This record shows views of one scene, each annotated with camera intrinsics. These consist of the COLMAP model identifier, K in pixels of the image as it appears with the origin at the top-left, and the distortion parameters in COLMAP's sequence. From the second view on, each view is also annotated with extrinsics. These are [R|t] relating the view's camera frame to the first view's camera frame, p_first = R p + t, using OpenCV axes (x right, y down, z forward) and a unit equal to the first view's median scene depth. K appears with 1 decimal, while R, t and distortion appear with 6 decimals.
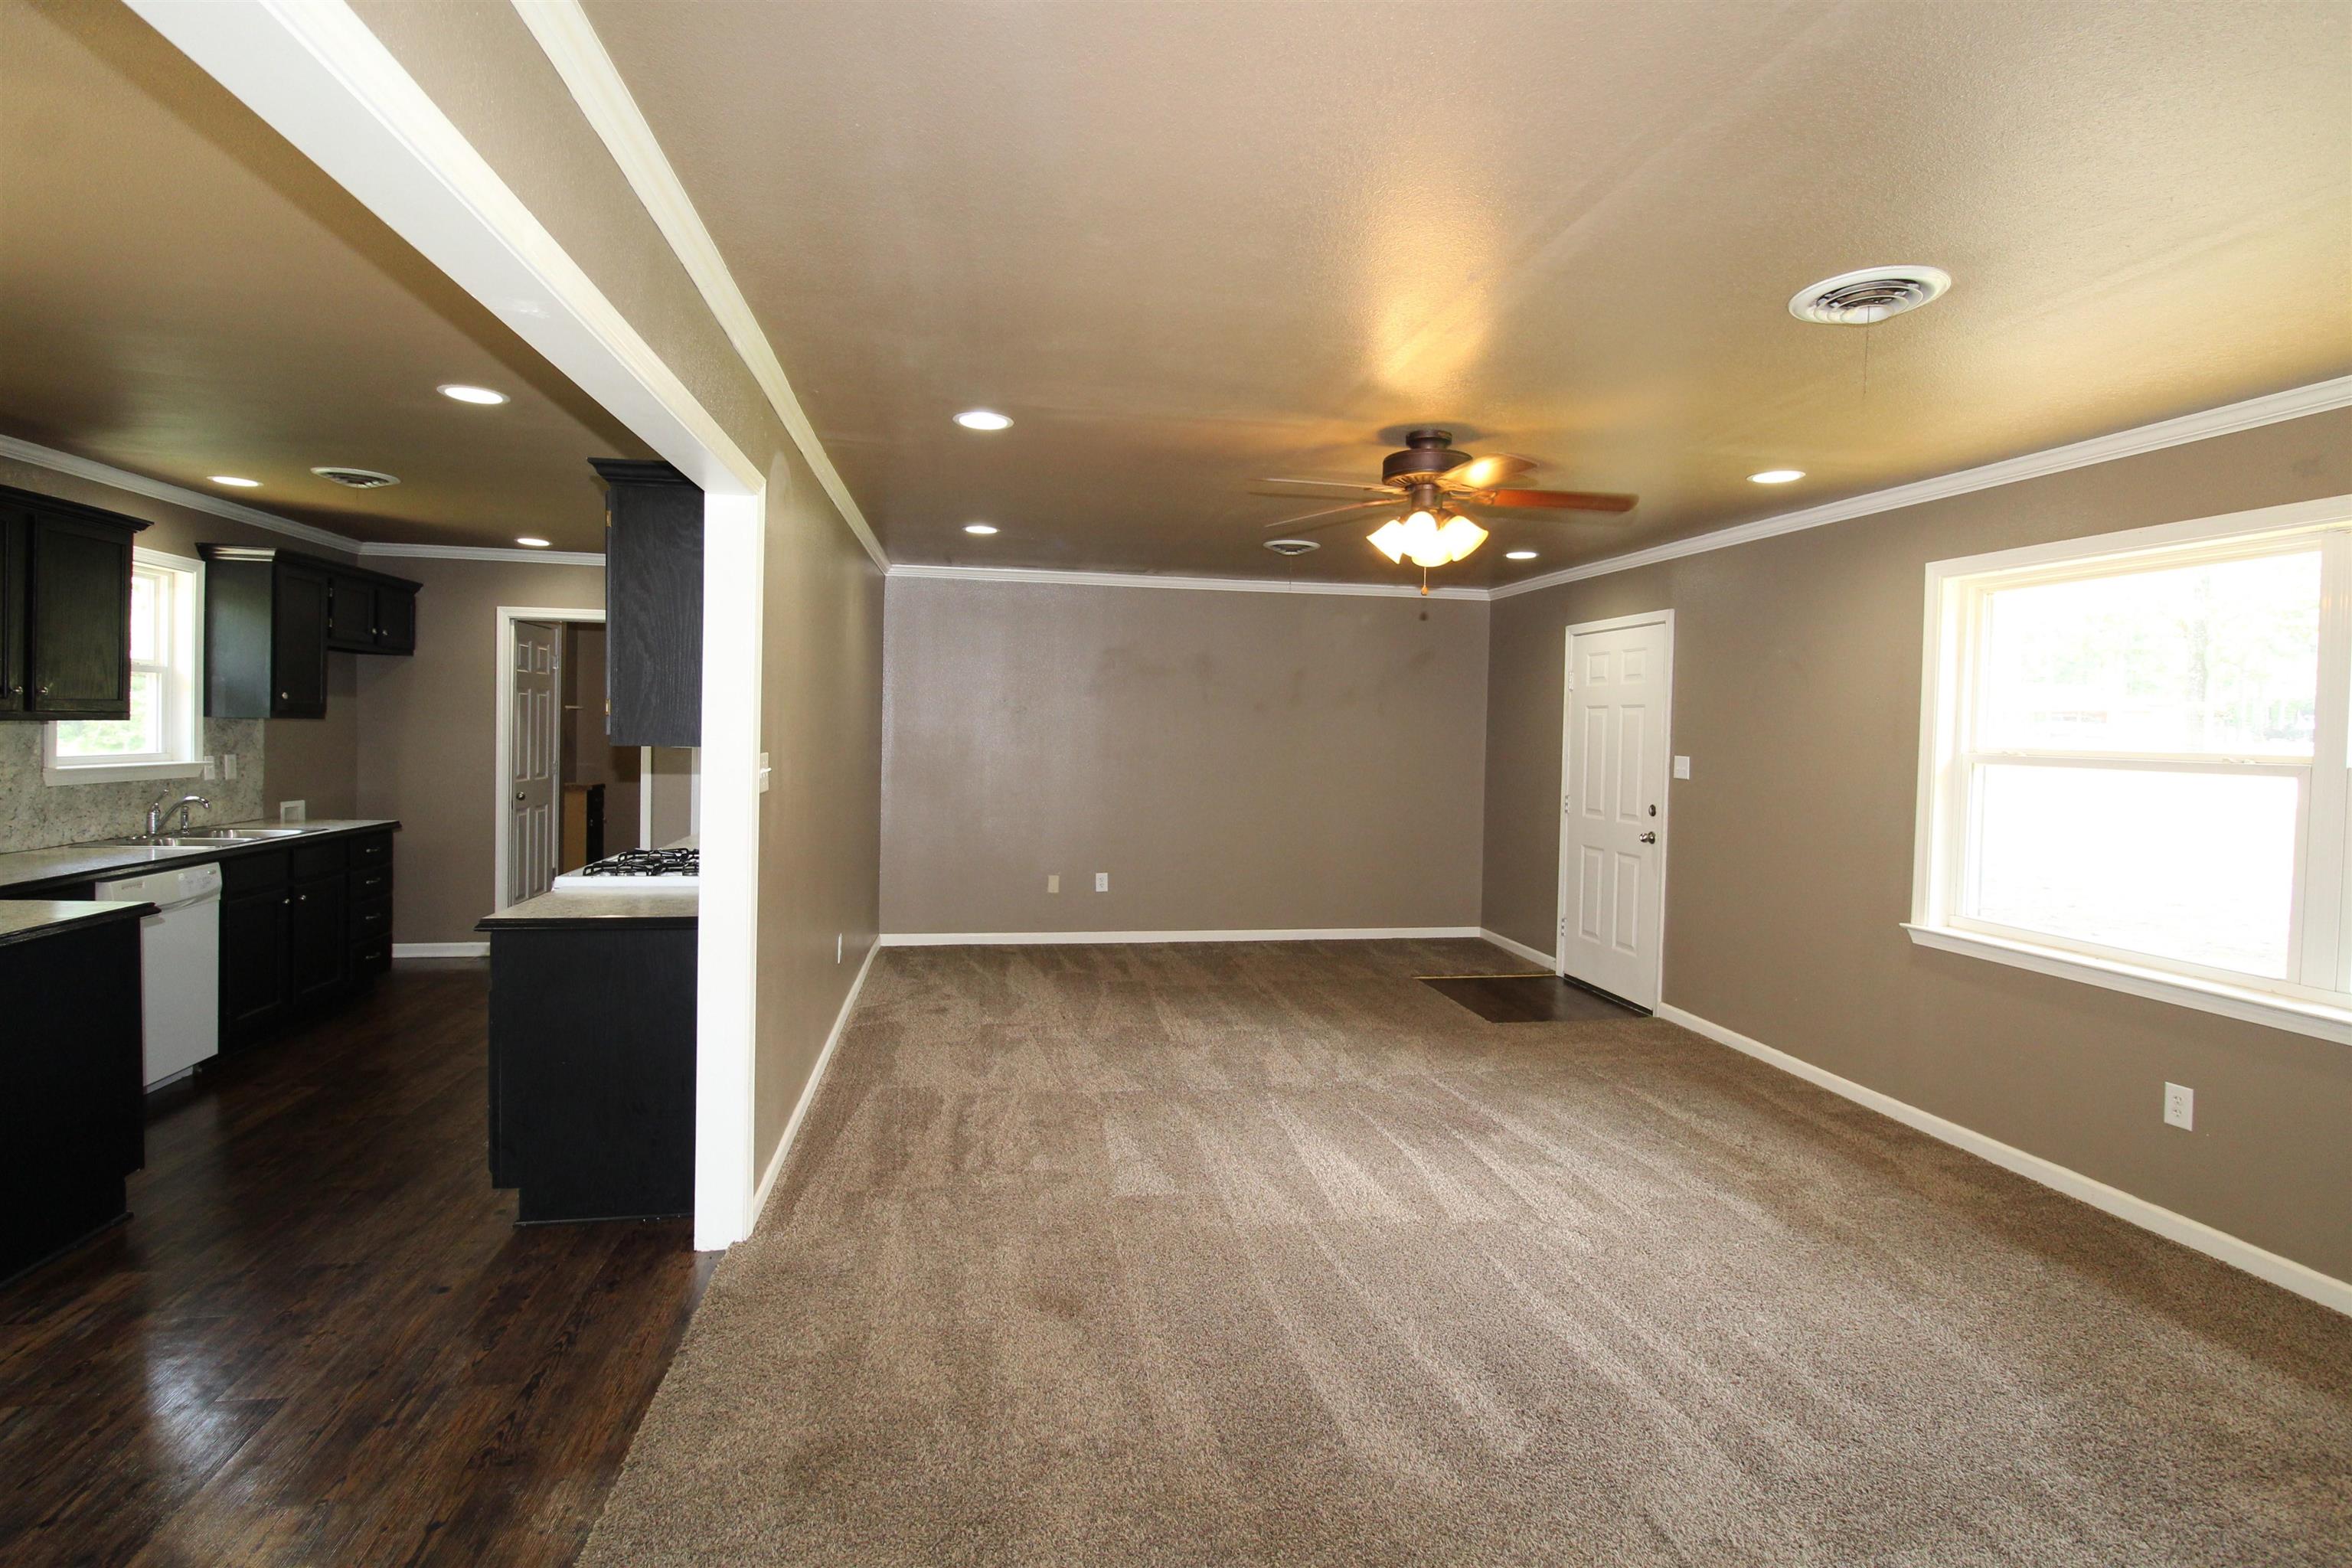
lens RADIAL K [[1113.0, 0, 1182.3], [0, 1113.0, 761.2], [0, 0, 1]] dist [0.001116, -0.013716]
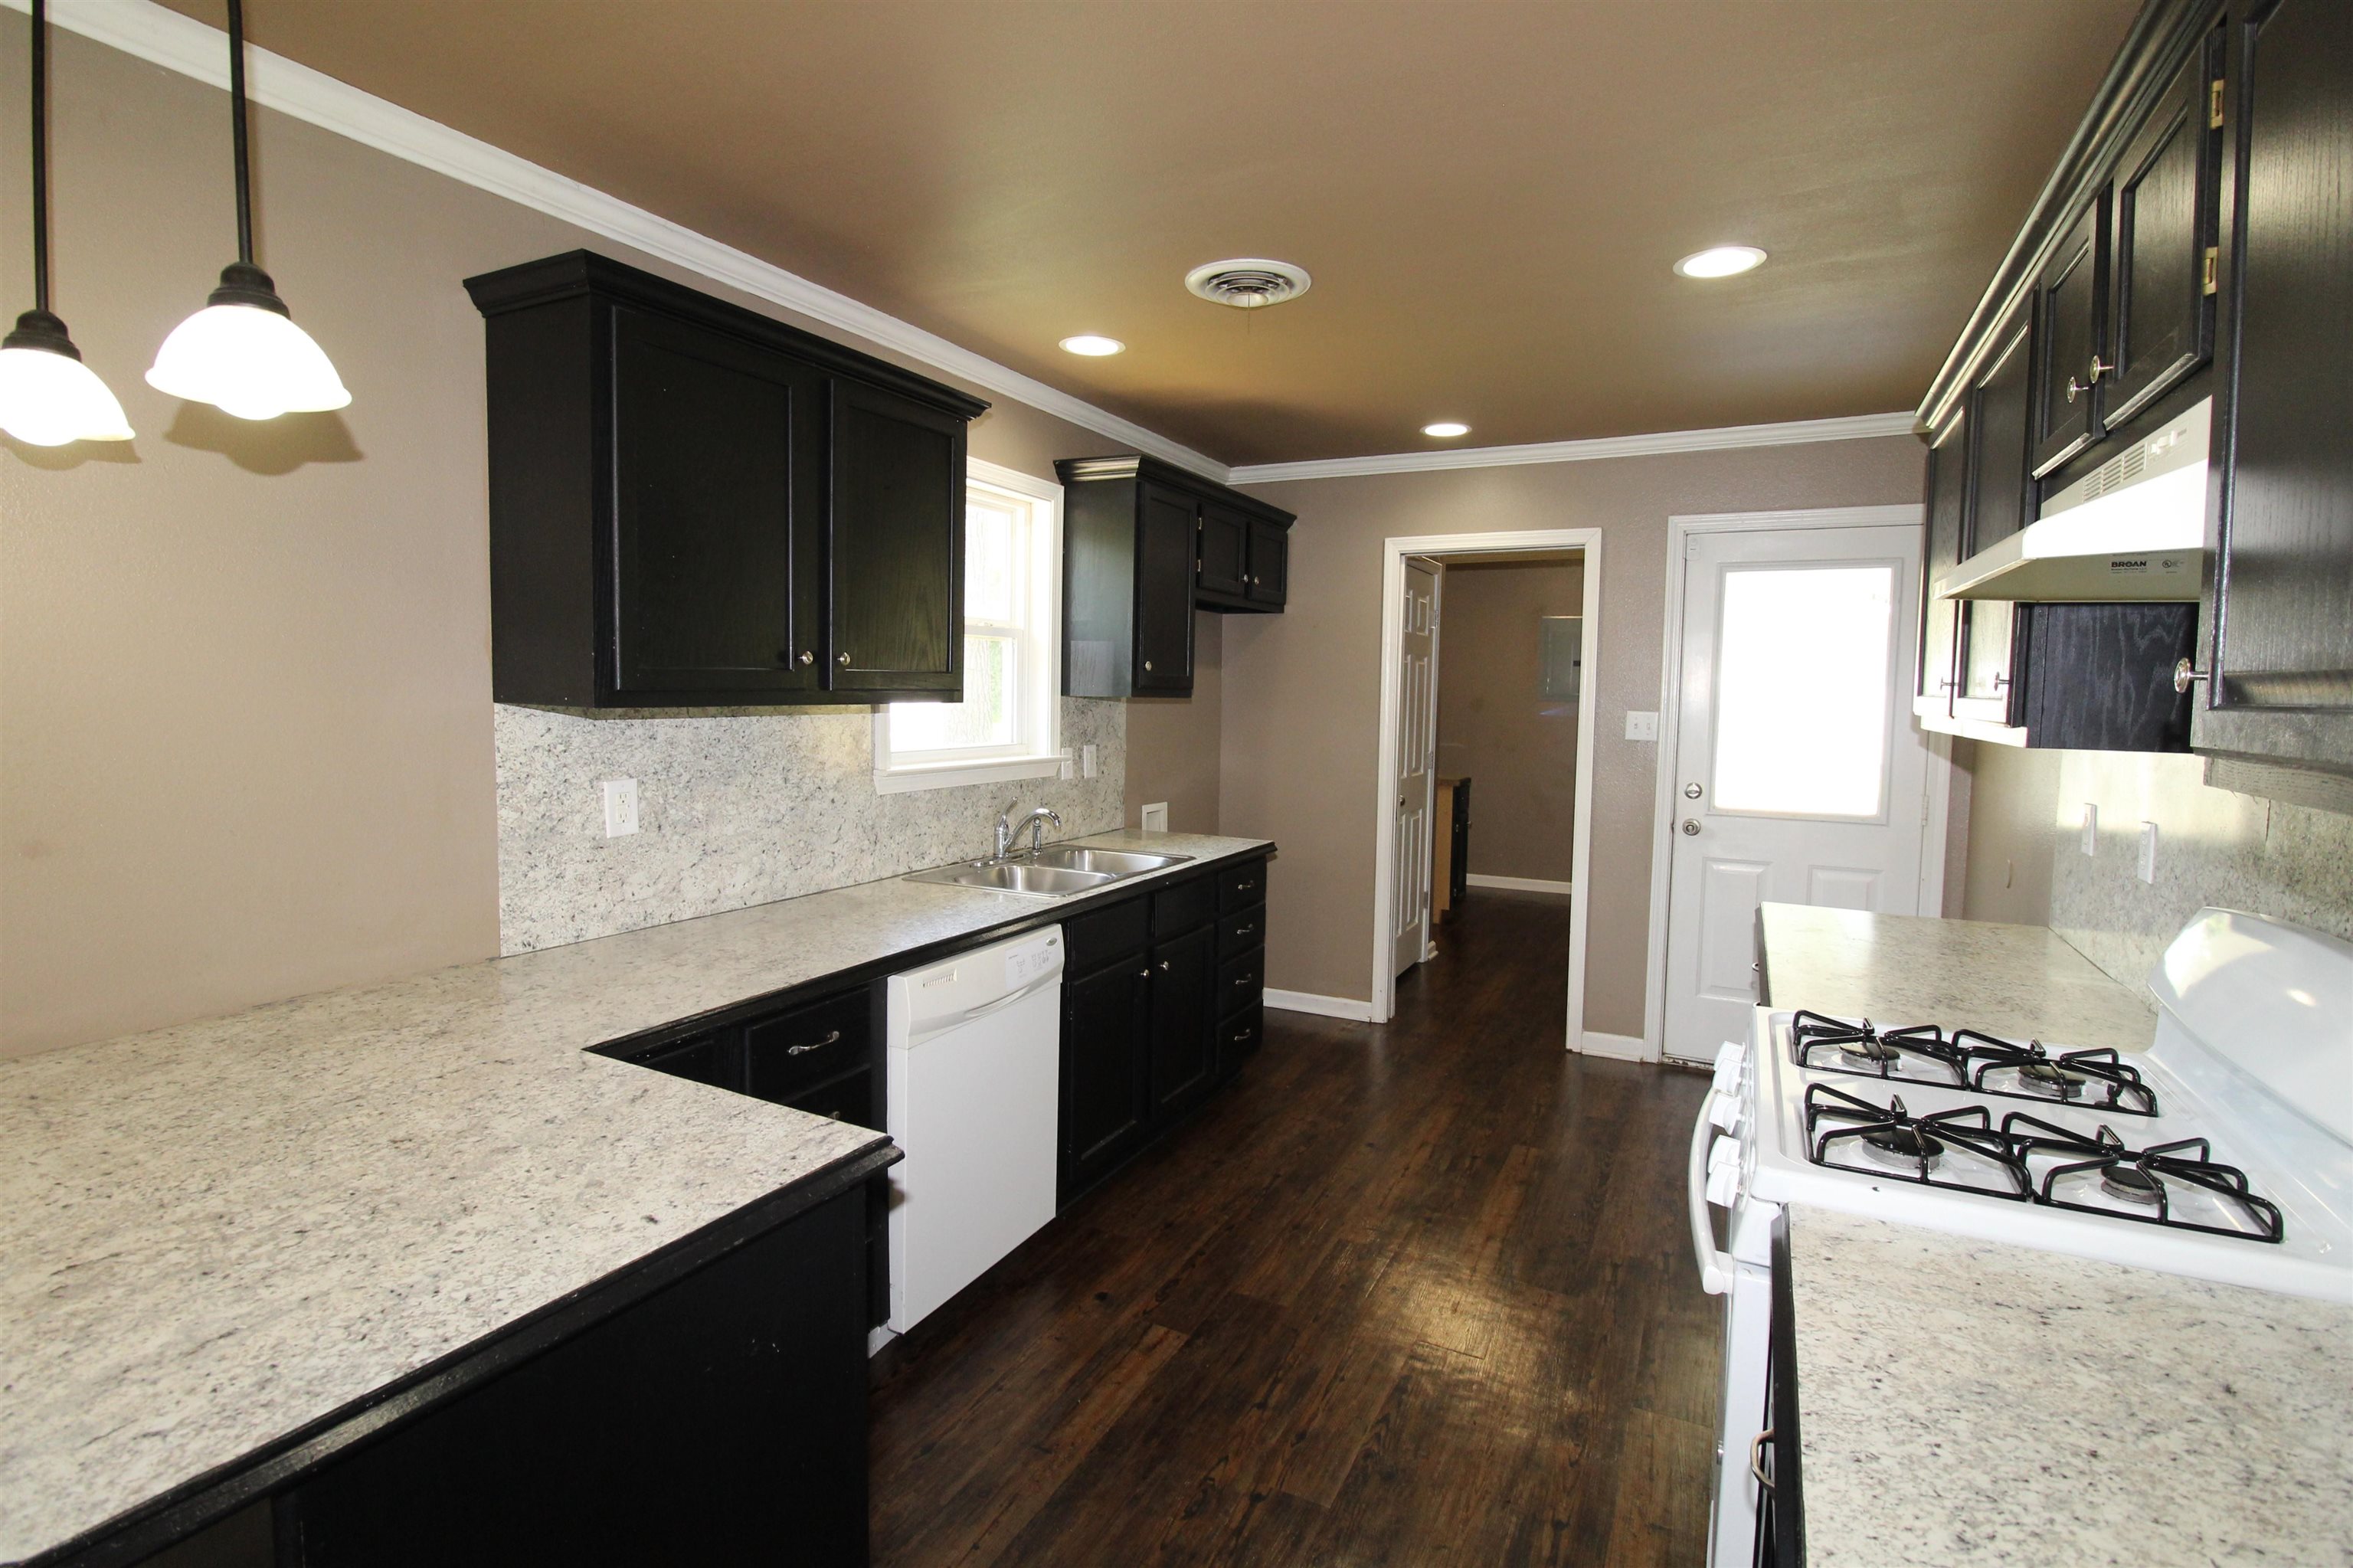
lens RADIAL K [[1113.5, 0, 1182.8], [0, 1113.5, 761.2], [0, 0, 1]] dist [0.001116, -0.013716]
pose [[0.794493, 0.030866, -0.606488, -0.440318], [-0.015725, 0.999418, 0.030264, -0.024494], [0.607069, -0.014507, 0.794516, 0.547850]]
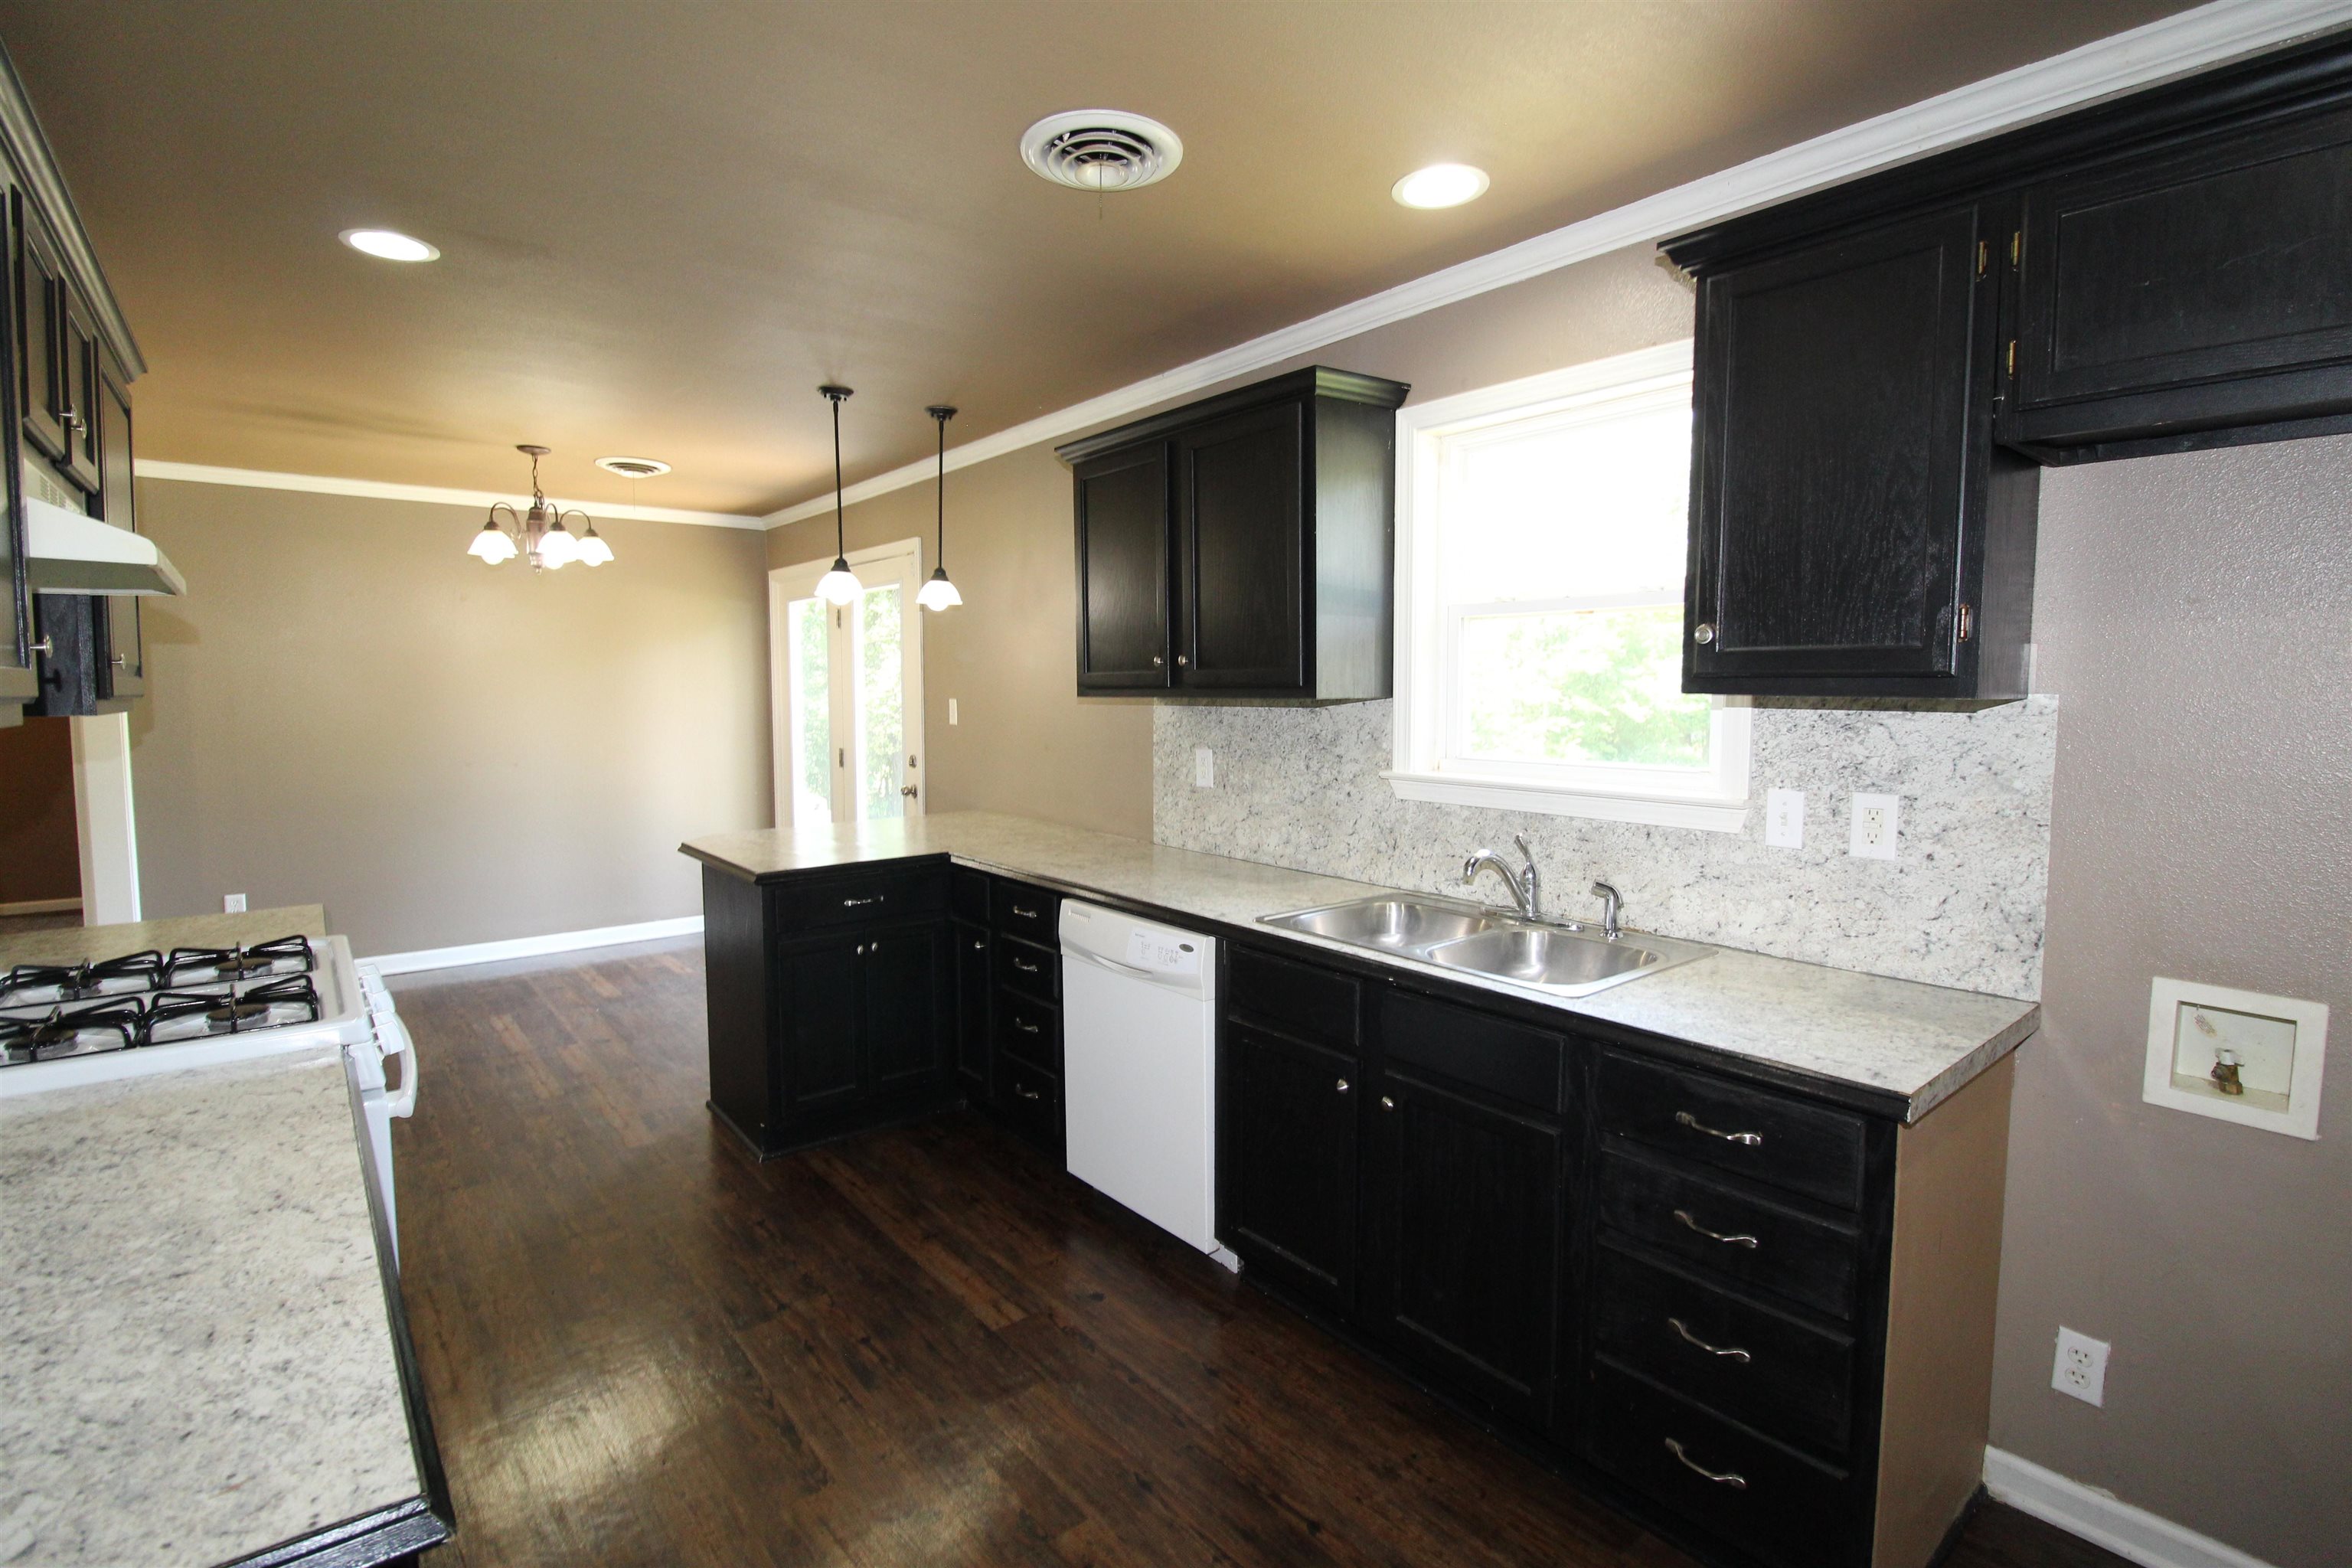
lens RADIAL K [[1088.4, 0, 1182.1], [0, 1088.4, 763.0], [0, 0, 1]] dist [-0.000276, -0.012663]
pose [[-0.874993, 0.010001, -0.484033, -0.598934], [-0.034292, 0.995995, 0.082569, -0.050169], [0.482920, 0.088846, -0.871145, 1.534585]]
